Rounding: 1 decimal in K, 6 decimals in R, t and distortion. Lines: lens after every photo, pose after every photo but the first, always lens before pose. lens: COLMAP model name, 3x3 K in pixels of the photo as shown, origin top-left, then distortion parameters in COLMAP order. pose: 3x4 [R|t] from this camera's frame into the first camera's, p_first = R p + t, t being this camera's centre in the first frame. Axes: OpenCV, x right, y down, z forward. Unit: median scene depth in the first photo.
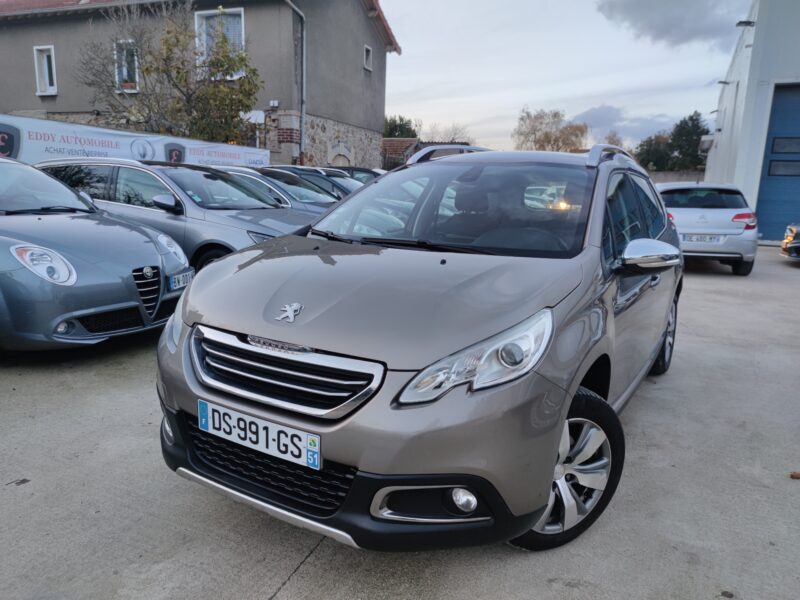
lens RADIAL K [[592.0, 0, 410.6], [0, 592.0, 300.0], [0, 0, 1]] dist [0.000072, -0.005634]
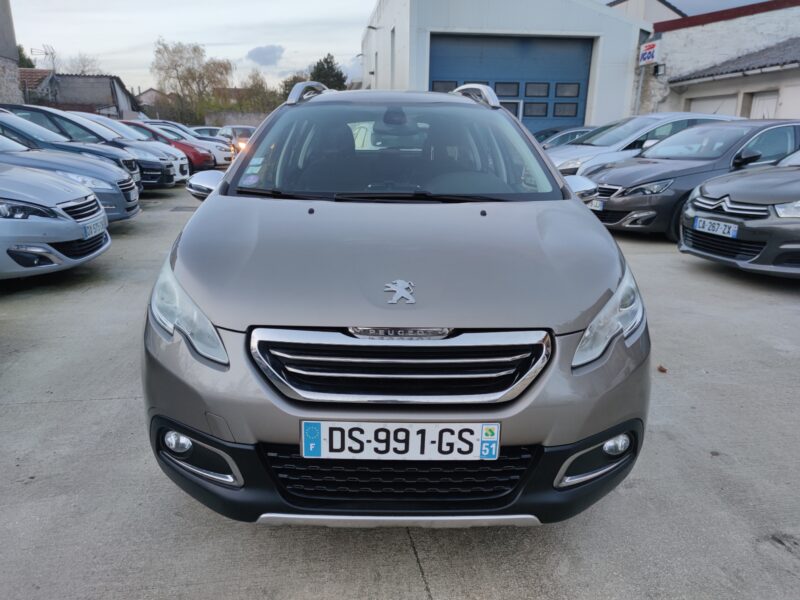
lens RADIAL K [[572.0, 0, 400.0], [0, 572.0, 300.0], [0, 0, 1]] dist [0.041659, -0.027714]
pose [[0.854178, -0.163351, 0.493656, -0.639666], [0.111276, 0.984805, 0.133330, -0.079492], [-0.507934, -0.058956, 0.859376, 0.324970]]
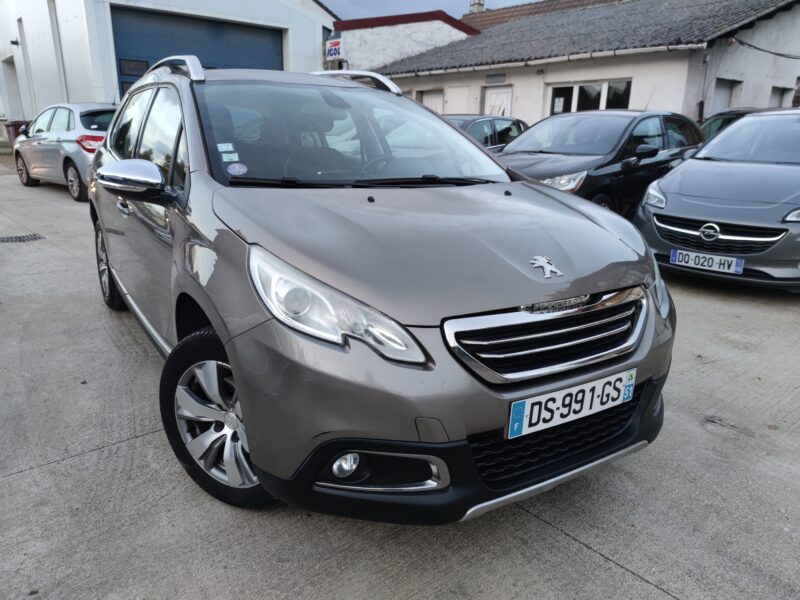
lens RADIAL K [[566.4, 0, 391.8], [0, 566.4, 300.1], [0, 0, 1]] dist [0.029502, -0.002576]
pose [[0.475058, -0.271084, 0.837158, -1.101296], [0.154694, 0.962276, 0.223816, -0.166398], [-0.866250, 0.023178, 0.499073, 0.820610]]
